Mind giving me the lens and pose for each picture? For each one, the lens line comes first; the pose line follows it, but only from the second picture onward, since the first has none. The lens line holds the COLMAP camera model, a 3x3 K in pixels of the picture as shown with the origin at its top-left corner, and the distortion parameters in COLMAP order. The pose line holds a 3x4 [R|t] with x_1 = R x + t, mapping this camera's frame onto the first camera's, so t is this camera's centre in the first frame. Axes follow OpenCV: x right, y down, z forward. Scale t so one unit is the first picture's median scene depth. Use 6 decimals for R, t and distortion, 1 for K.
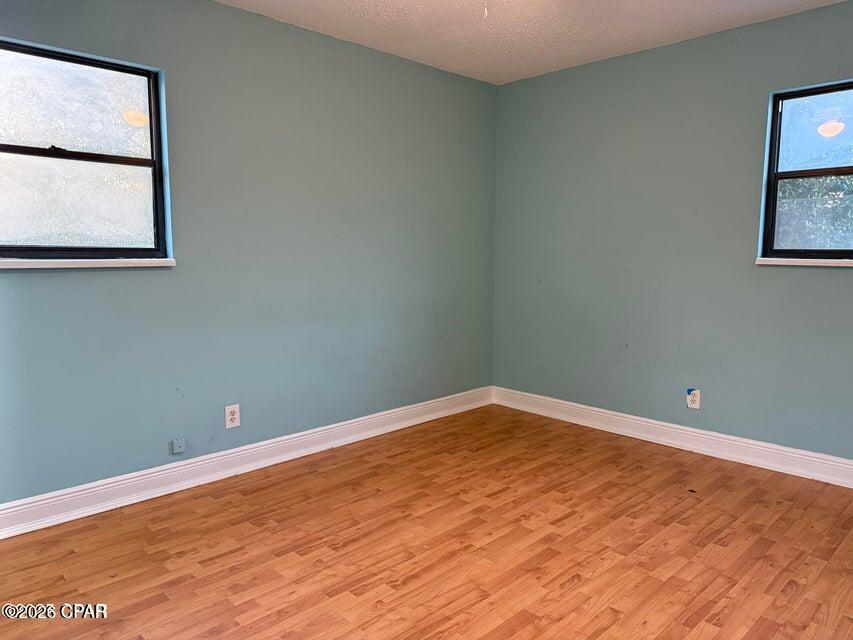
lens RADIAL K [[603.6, 0, 420.4], [0, 603.6, 318.3], [0, 0, 1]] dist [0.136787, -0.214595]
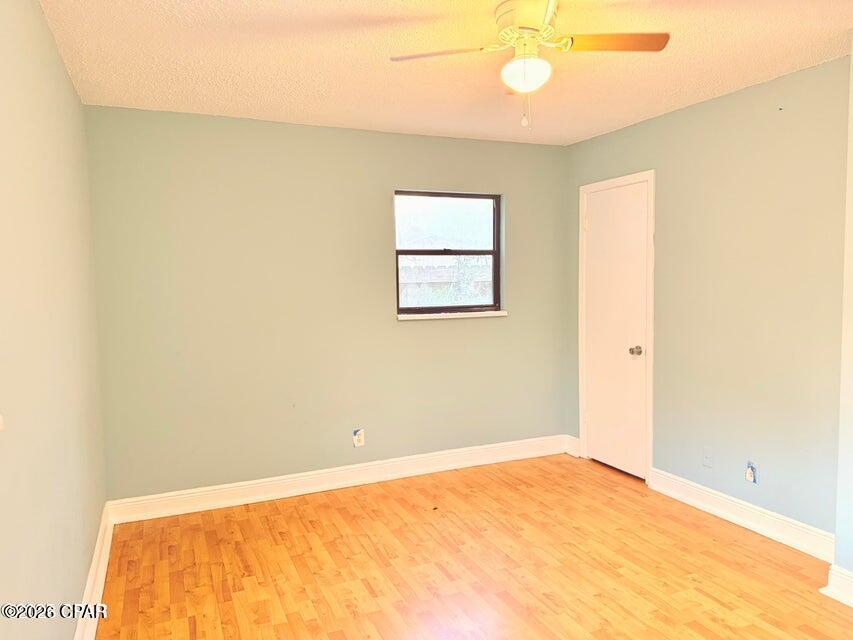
lens RADIAL K [[603.6, 0, 420.4], [0, 603.6, 318.3], [0, 0, 1]] dist [0.136787, -0.214595]
pose [[0.355645, -0.075064, 0.931602, -0.624387], [0.123992, 0.991748, 0.032576, -0.129051], [-0.926360, 0.103926, 0.362017, 0.503092]]
